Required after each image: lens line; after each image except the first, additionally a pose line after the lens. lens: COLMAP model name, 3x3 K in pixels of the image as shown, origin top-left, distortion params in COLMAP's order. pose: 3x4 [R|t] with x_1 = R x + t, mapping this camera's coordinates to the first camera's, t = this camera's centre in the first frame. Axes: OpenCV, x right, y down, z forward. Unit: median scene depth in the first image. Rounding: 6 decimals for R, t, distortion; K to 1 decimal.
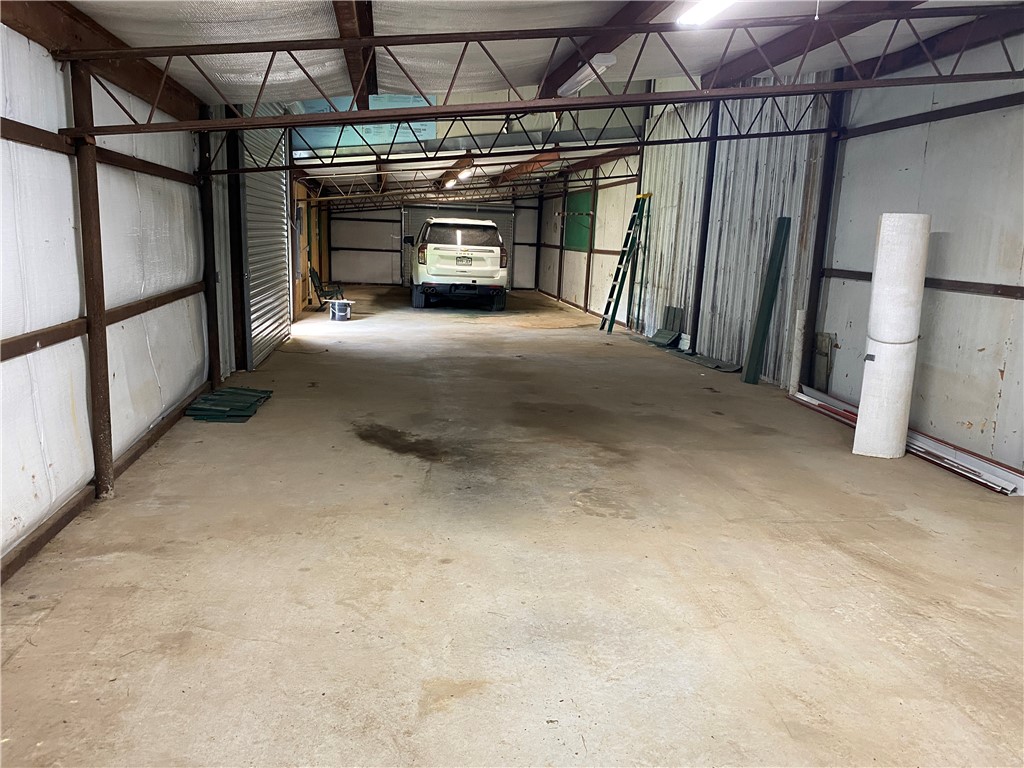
lens RADIAL K [[820.8, 0, 512.0], [0, 820.8, 384.0], [0, 0, 1]] dist [-0.008279, -0.012556]
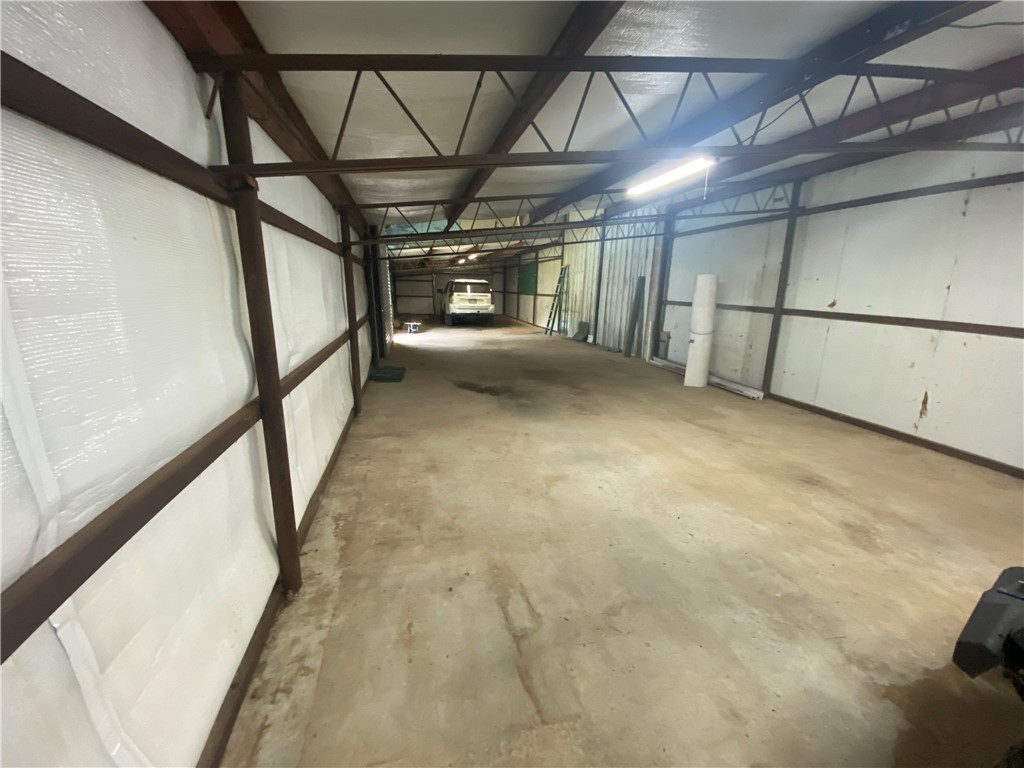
lens RADIAL K [[435.9, 0, 512.0], [0, 435.9, 384.0], [0, 0, 1]] dist [-0.001200, -0.000365]
pose [[0.995976, -0.037388, 0.081446, -0.103432], [0.034063, 0.998543, 0.041843, 0.012281], [-0.082891, -0.038900, 0.995799, -0.090880]]
